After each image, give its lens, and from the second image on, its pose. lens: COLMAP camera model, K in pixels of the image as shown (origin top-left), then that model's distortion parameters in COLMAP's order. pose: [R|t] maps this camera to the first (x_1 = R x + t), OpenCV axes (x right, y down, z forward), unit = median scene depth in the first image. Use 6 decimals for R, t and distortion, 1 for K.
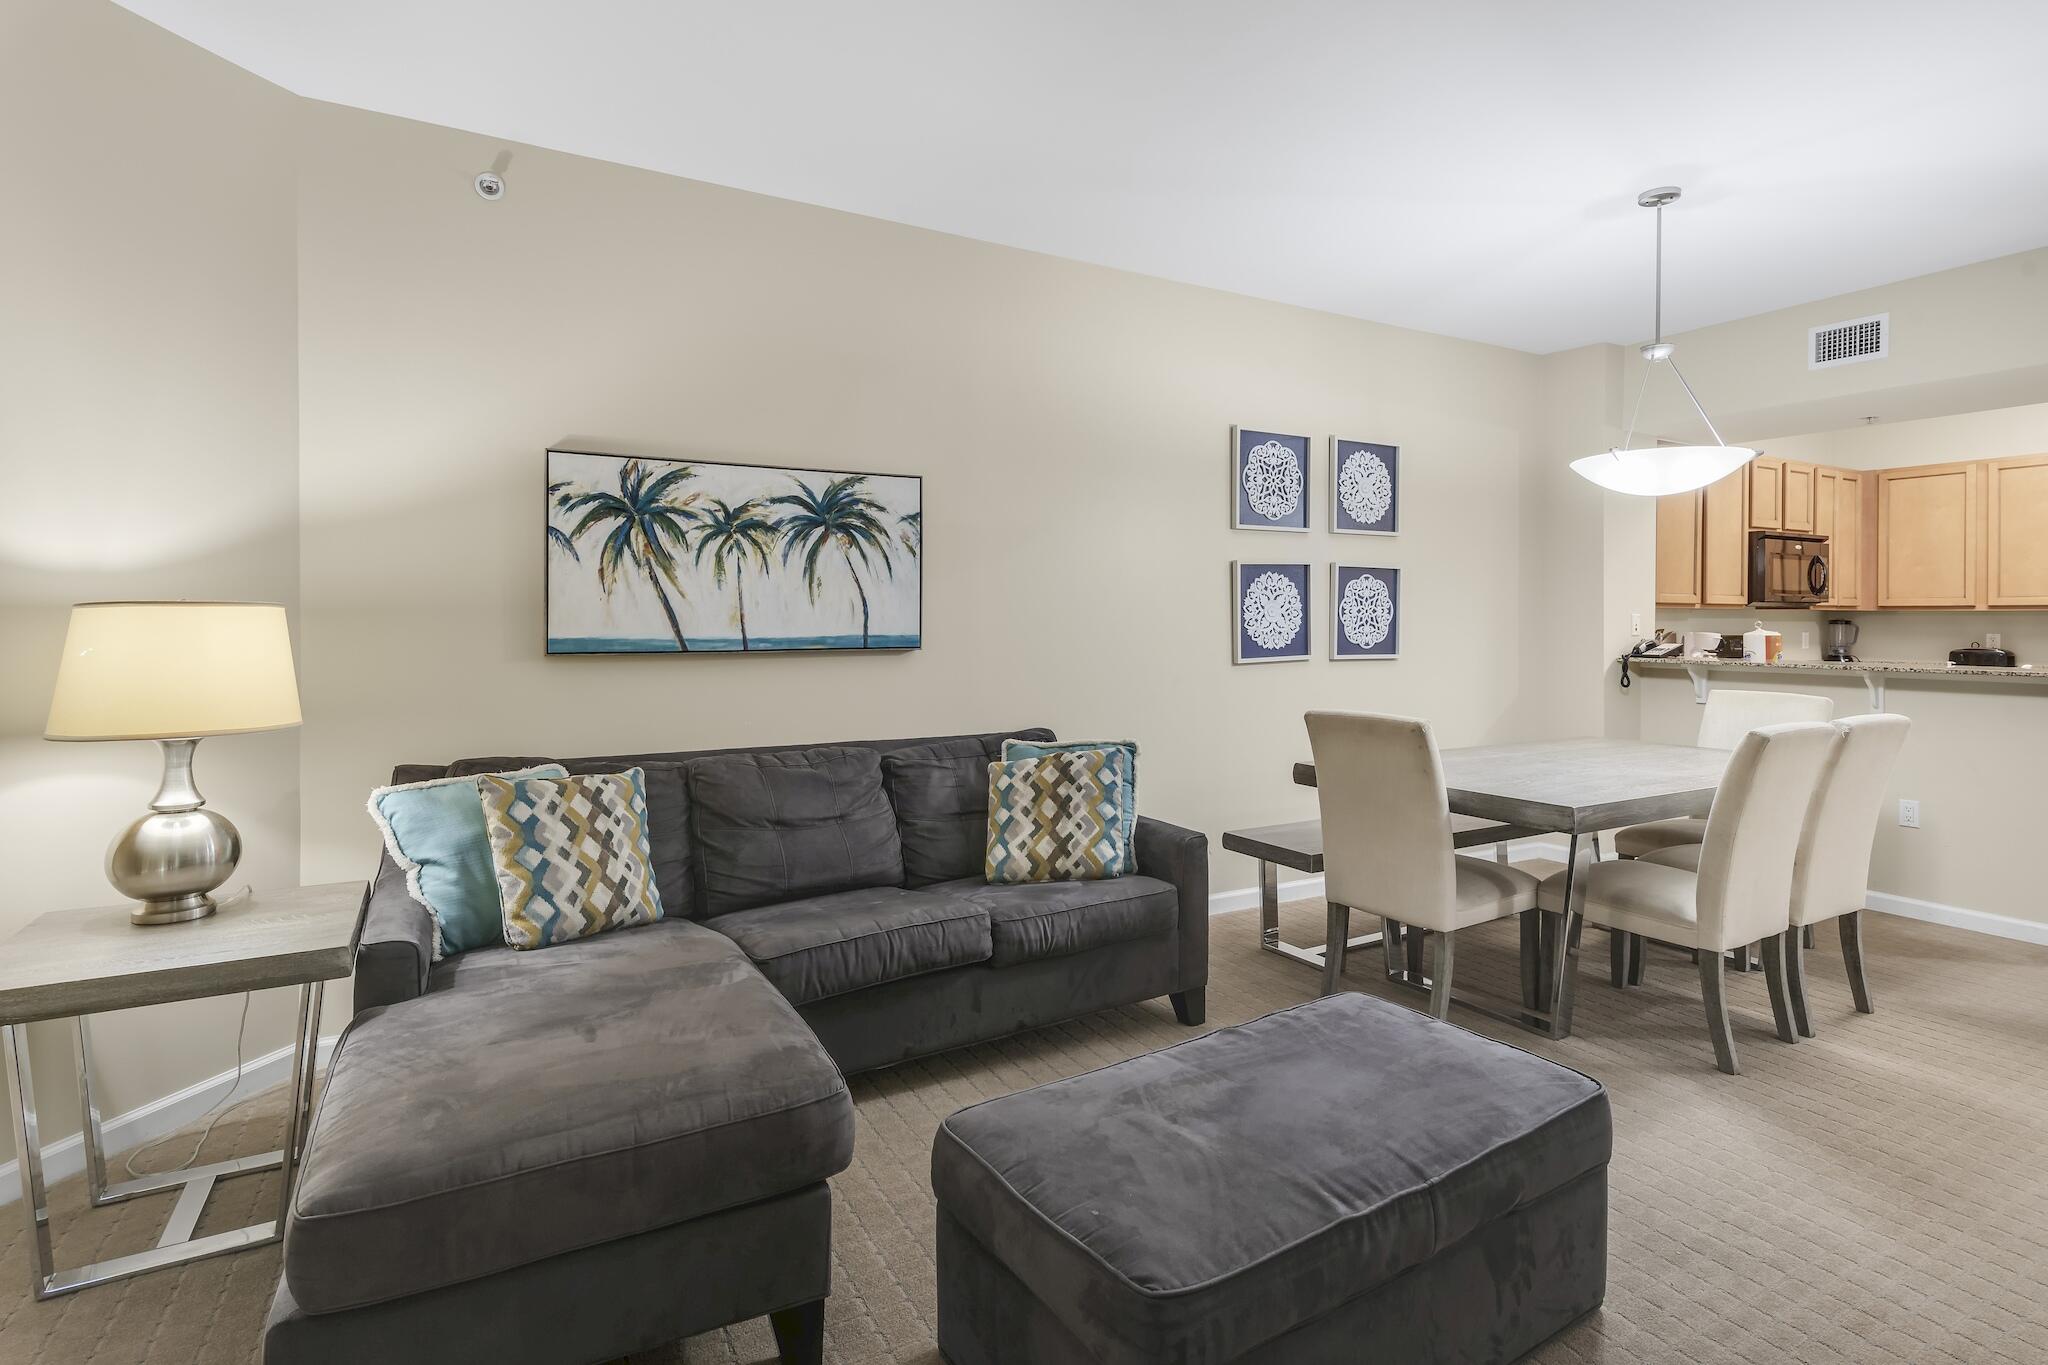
lens RADIAL K [[1019.3, 0, 998.7], [0, 1019.3, 619.2], [0, 0, 1]] dist [0.003805, 0.000447]
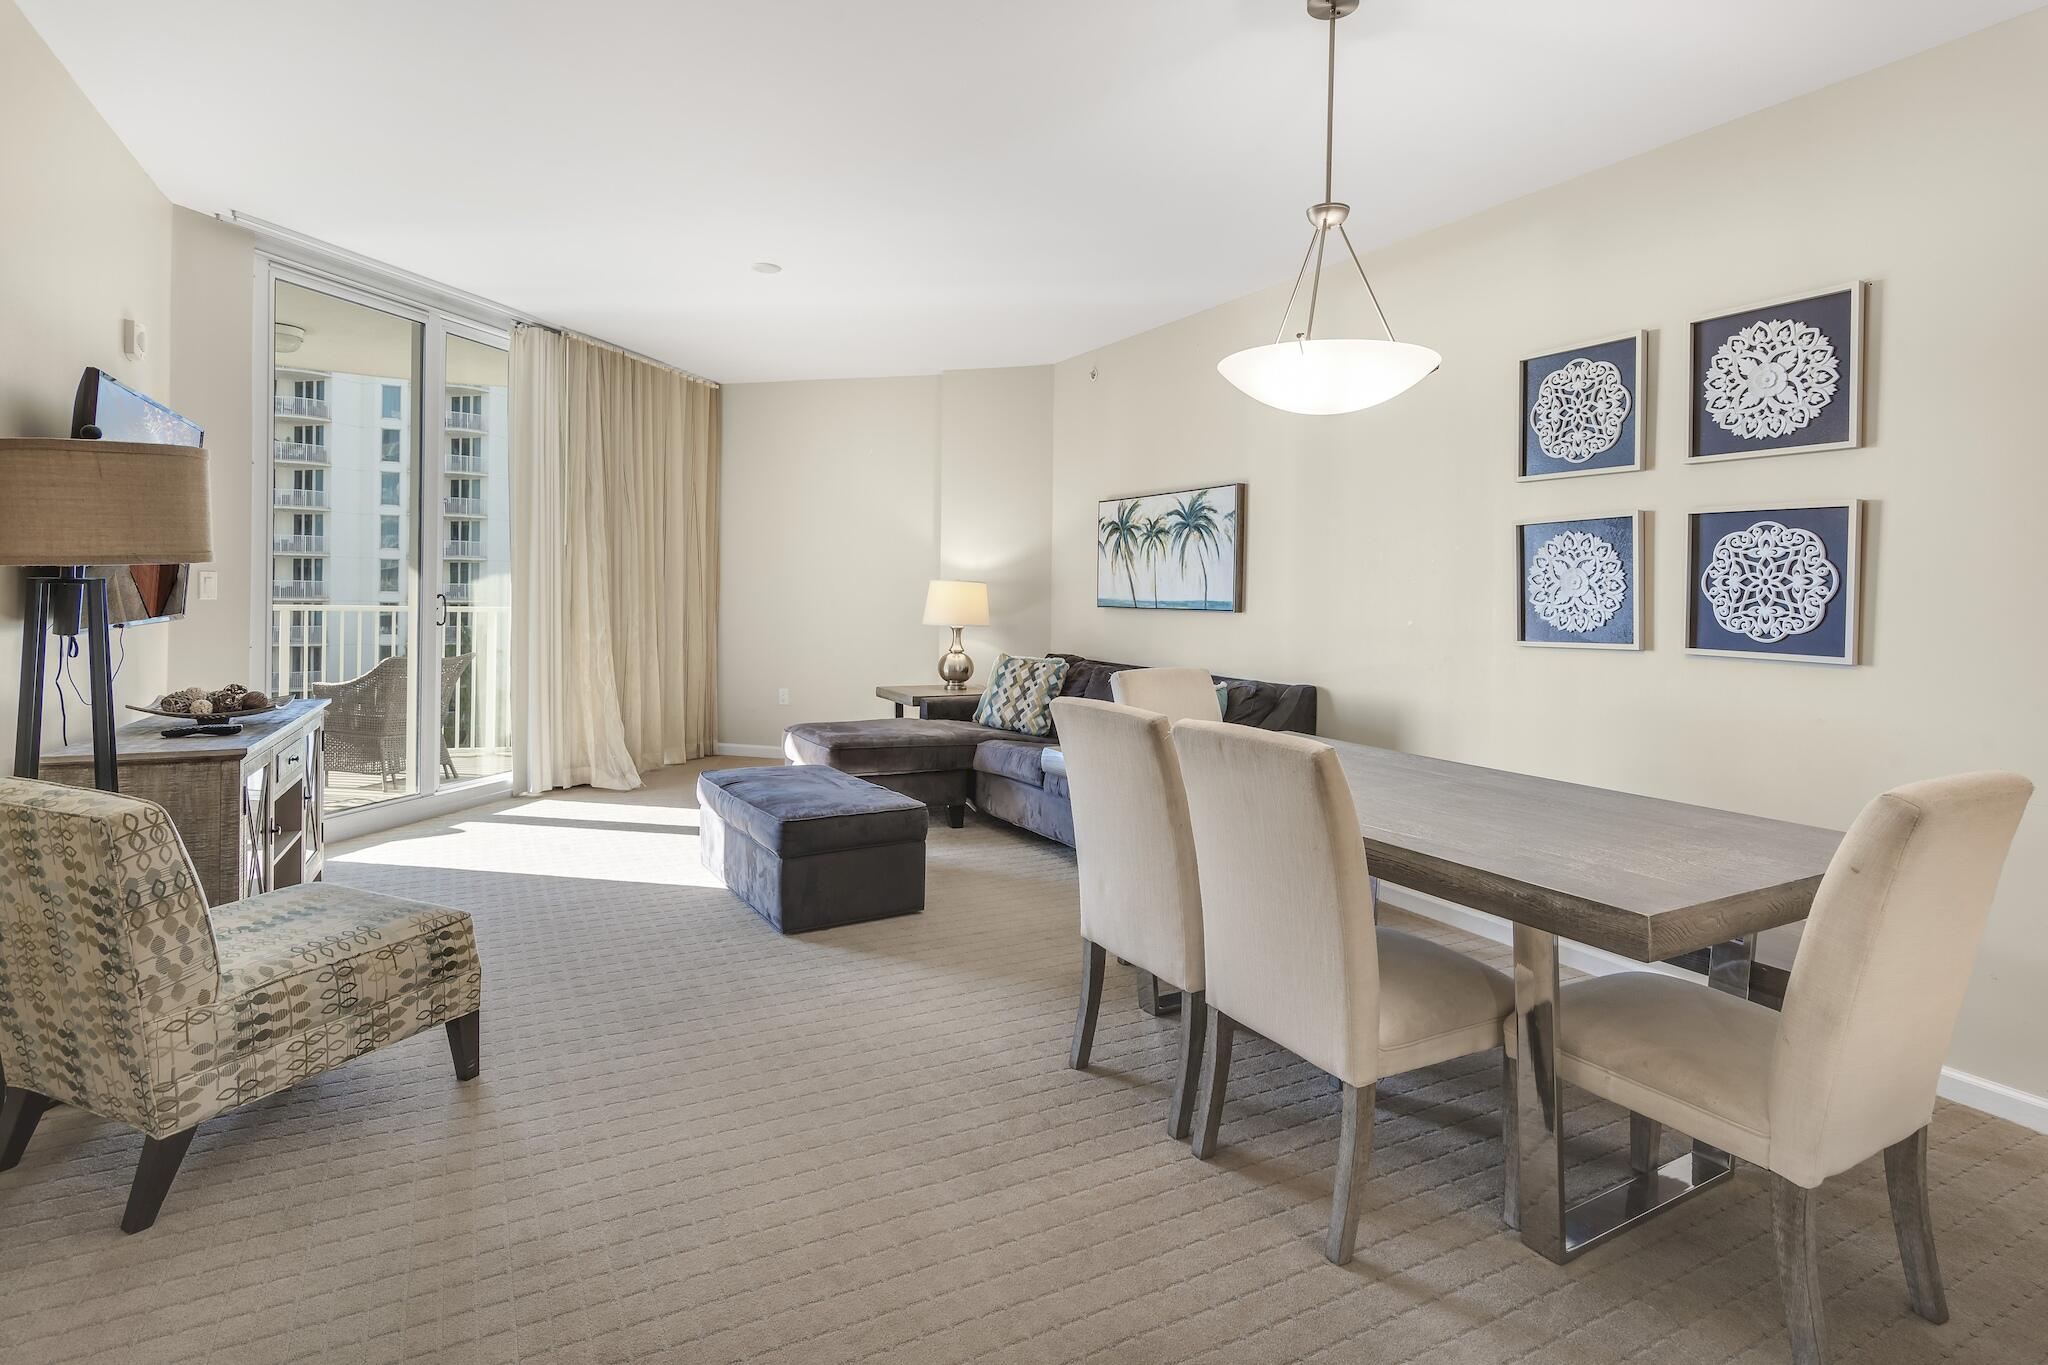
lens RADIAL K [[1019.3, 0, 1018.0], [0, 1019.3, 594.4], [0, 0, 1]] dist [0.003805, 0.000447]
pose [[-0.001457, -0.000350, -0.999999, 1.263804], [-0.021387, 0.999771, -0.000319, 0.012416], [0.999770, 0.021386, -0.001465, 0.716586]]
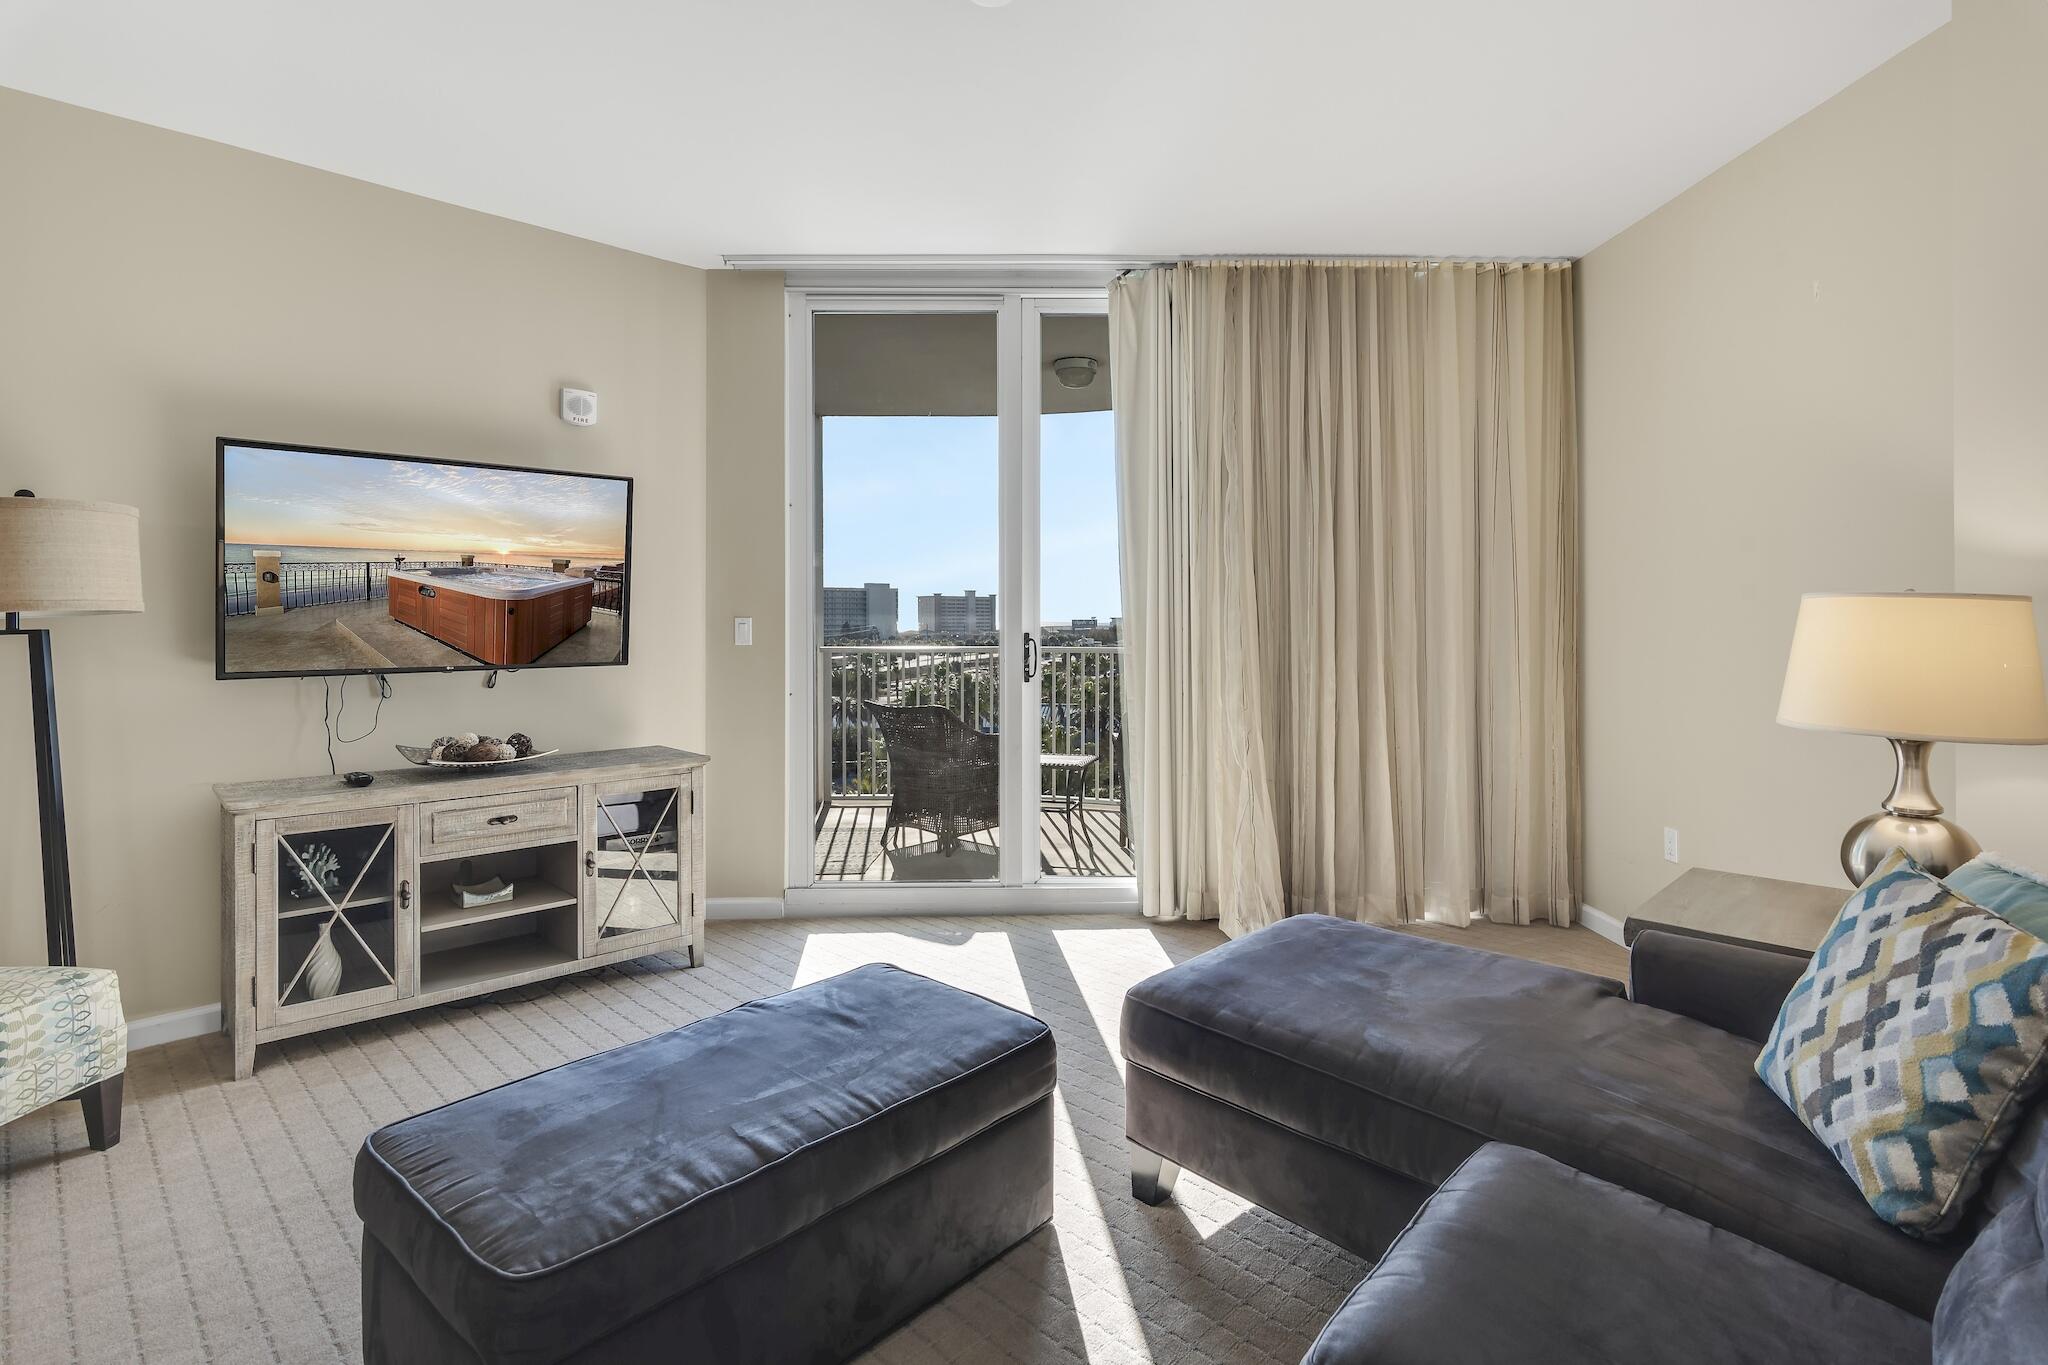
lens RADIAL K [[1019.3, 0, 1028.3], [0, 1019.3, 610.5], [0, 0, 1]] dist [0.003805, 0.000447]
pose [[-0.956251, -0.005163, -0.292502, 0.151747], [-0.002818, 0.999960, -0.008437, 0.006312], [0.292534, -0.007244, -0.956228, 1.011656]]
